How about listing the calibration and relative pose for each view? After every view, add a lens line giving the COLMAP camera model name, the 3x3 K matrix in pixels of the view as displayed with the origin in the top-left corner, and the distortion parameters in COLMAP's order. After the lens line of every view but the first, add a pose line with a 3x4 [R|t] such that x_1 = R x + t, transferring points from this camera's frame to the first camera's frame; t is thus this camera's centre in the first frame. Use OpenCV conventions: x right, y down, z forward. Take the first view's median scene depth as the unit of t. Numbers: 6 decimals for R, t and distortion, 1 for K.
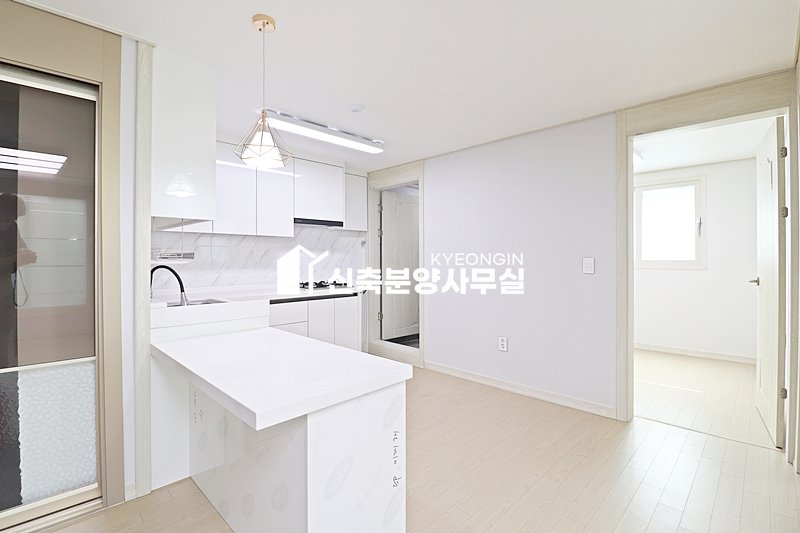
lens RADIAL K [[367.6, 0, 396.4], [0, 367.6, 259.7], [0, 0, 1]] dist [0.000472, -0.012463]
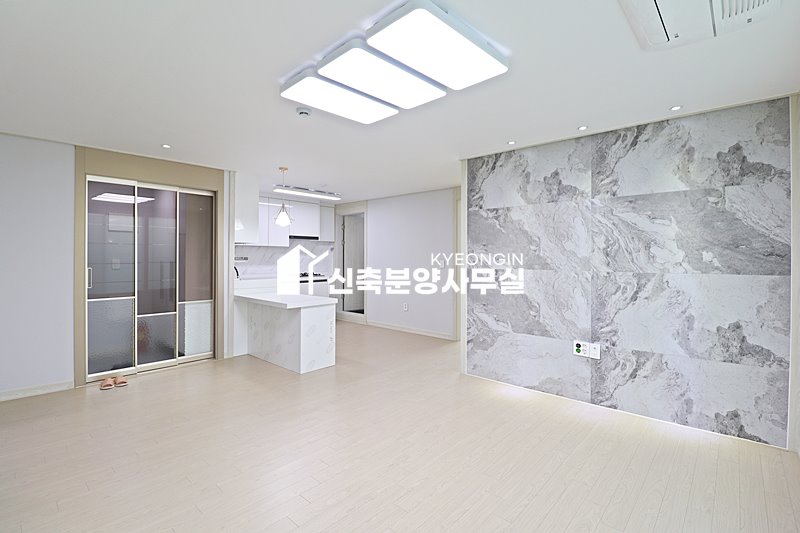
lens RADIAL K [[373.0, 0, 400.6], [0, 373.0, 257.9], [0, 0, 1]] dist [-0.000418, -0.014119]
pose [[0.998743, 0.005622, 0.049803, 0.163648], [-0.005648, 0.999984, 0.000378, -0.013072], [-0.049800, -0.000659, 0.998759, -0.809701]]
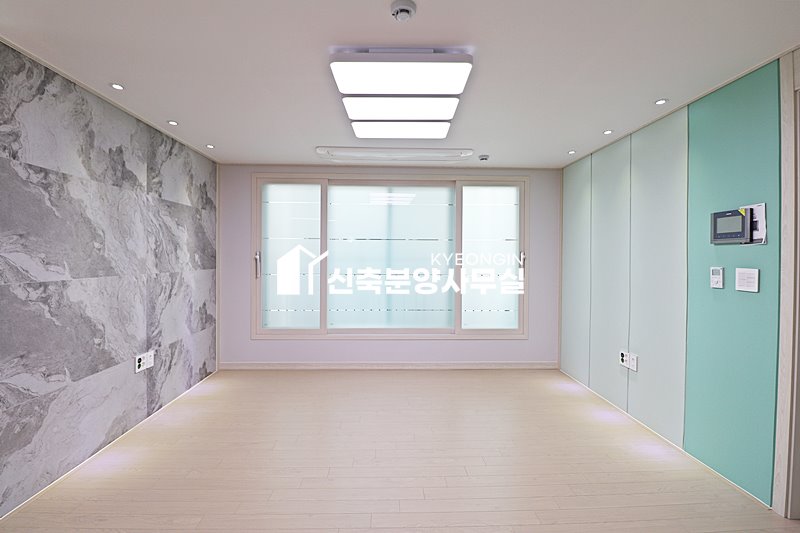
lens RADIAL K [[367.6, 0, 396.4], [0, 367.6, 259.7], [0, 0, 1]] dist [0.000472, -0.012463]
pose [[-0.723535, -0.008038, 0.690241, -0.297554], [-0.006151, 0.999968, 0.005196, -0.022360], [-0.690260, -0.000486, -0.723561, 0.293224]]
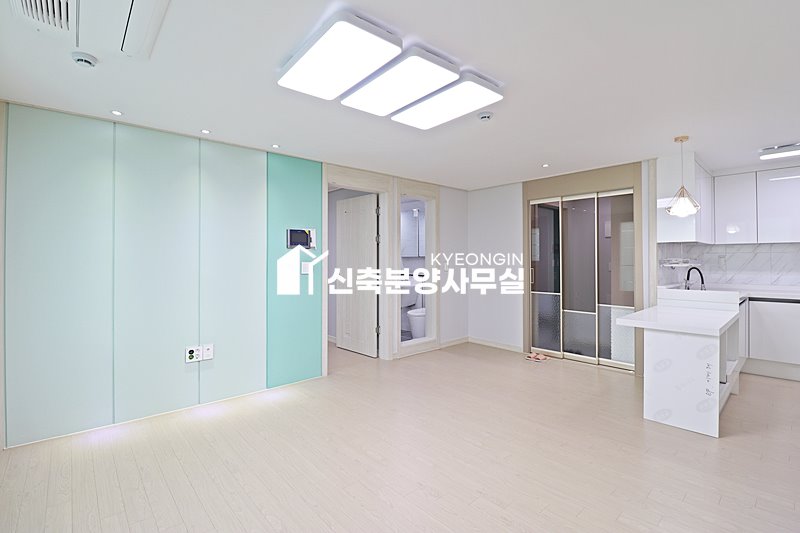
lens RADIAL K [[367.6, 0, 396.4], [0, 367.6, 259.7], [0, 0, 1]] dist [0.000472, -0.012463]
pose [[-0.066303, 0.003538, -0.997793, 0.776918], [0.002259, 0.999992, 0.003395, -0.019095], [0.997797, -0.002029, -0.066310, -0.162058]]
